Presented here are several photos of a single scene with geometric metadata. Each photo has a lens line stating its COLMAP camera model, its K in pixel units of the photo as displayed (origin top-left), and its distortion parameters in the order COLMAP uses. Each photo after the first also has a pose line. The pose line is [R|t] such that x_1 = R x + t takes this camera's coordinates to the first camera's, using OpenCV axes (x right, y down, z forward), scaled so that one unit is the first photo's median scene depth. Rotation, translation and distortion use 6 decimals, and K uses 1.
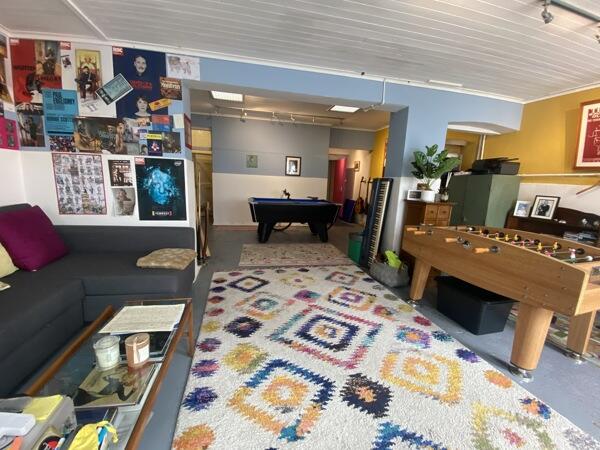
lens RADIAL K [[243.3, 0, 300.0], [0, 243.3, 225.0], [0, 0, 1]] dist [0.024516, -0.020661]
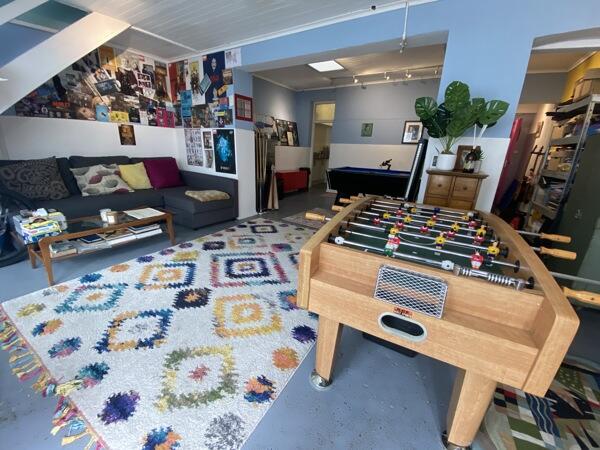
lens RADIAL K [[243.3, 0, 300.0], [0, 243.3, 225.0], [0, 0, 1]] dist [0.024516, -0.020661]
pose [[0.714159, 0.199924, -0.670825, 0.897004], [-0.138307, 0.979754, 0.144752, 0.015910], [0.686183, -0.010596, 0.727351, 0.258003]]
